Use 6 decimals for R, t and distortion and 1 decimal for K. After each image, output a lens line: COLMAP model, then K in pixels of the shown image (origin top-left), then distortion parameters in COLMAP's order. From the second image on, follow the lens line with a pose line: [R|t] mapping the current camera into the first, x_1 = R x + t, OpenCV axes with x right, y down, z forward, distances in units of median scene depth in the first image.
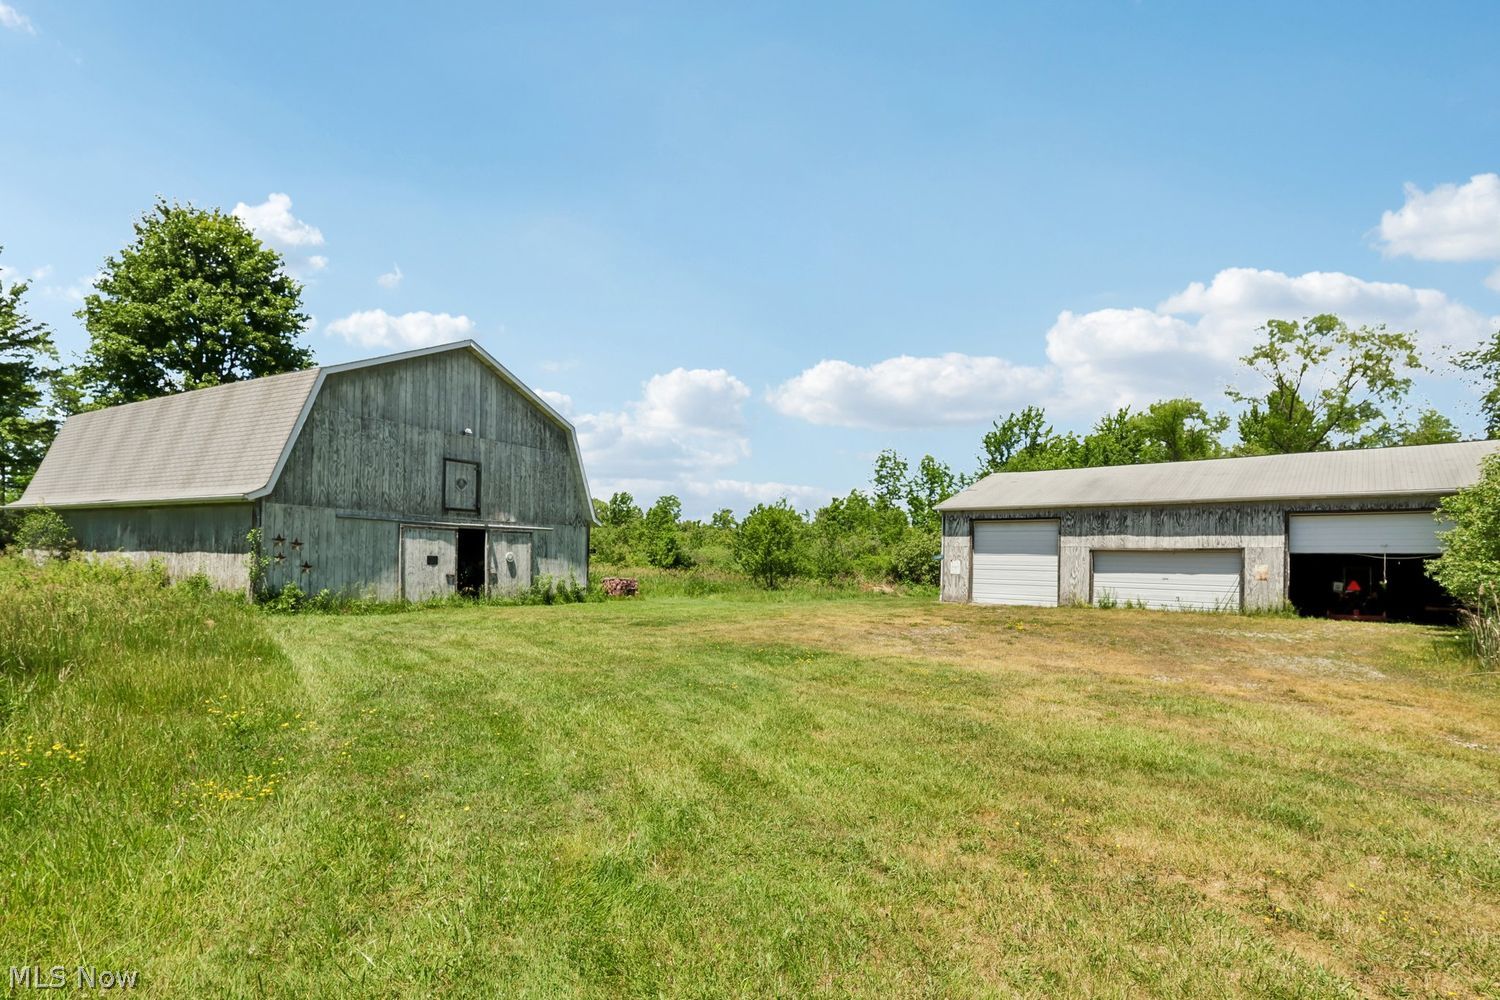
lens RADIAL K [[712.7, 0, 750.3], [0, 712.7, 563.5], [0, 0, 1]] dist [-0.000636, -0.000075]
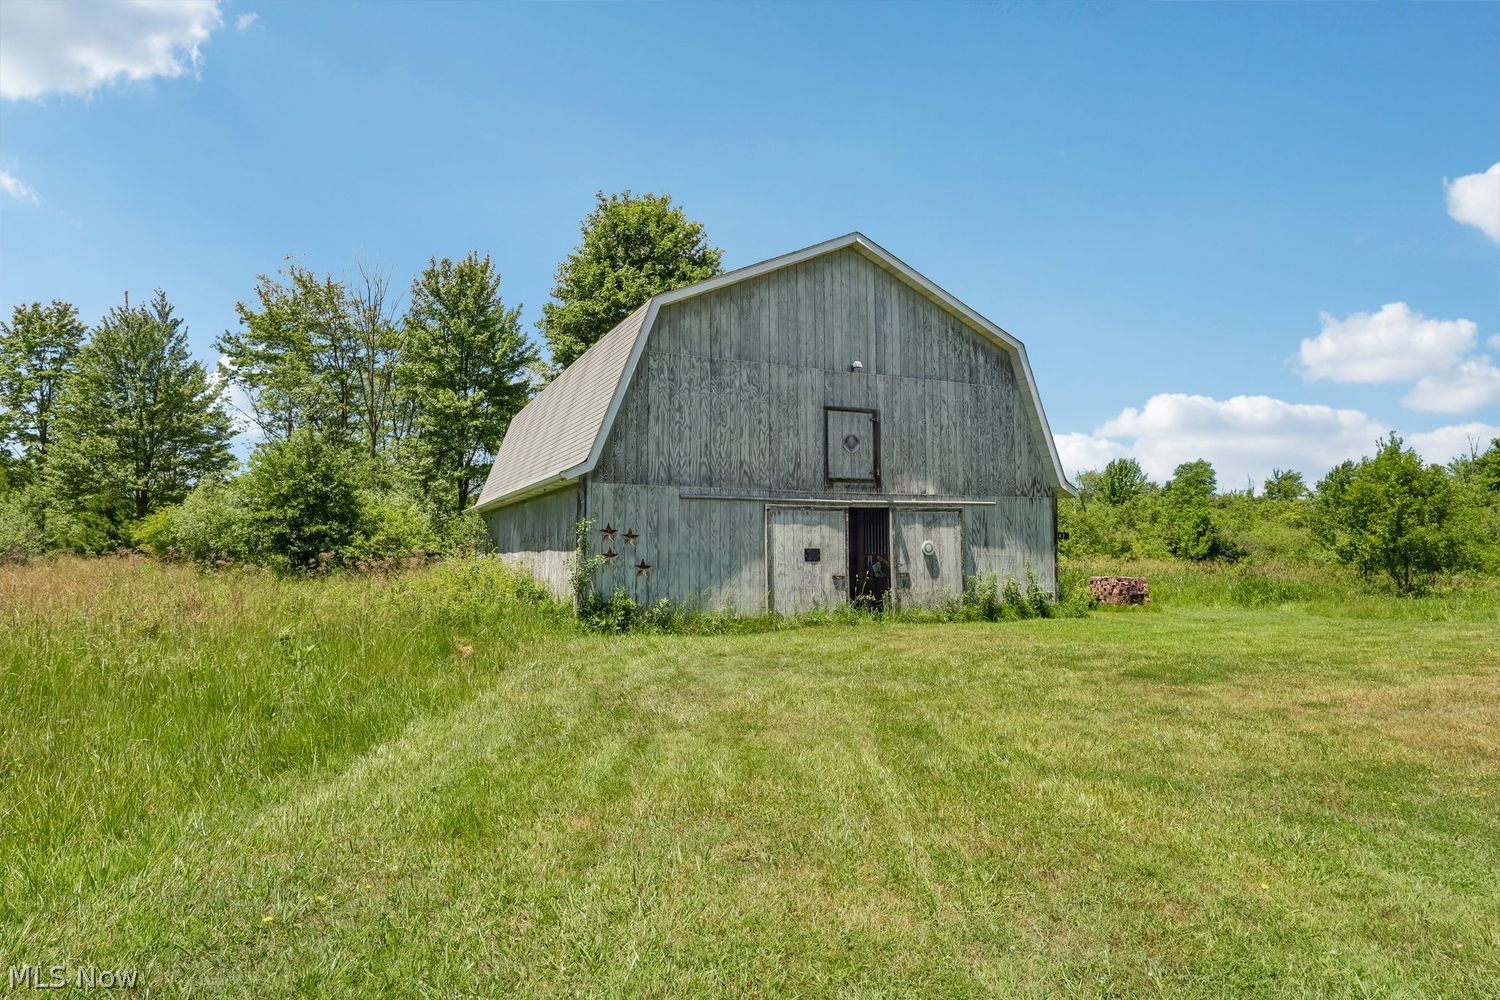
lens RADIAL K [[821.0, 0, 750.0], [0, 821.0, 500.0], [0, 0, 1]] dist [0.000692, 0.000040]
pose [[0.816919, -0.060039, -0.573619, -0.036915], [0.019374, 0.996862, -0.076747, 0.002257], [0.576427, 0.051583, 0.815519, 0.311994]]
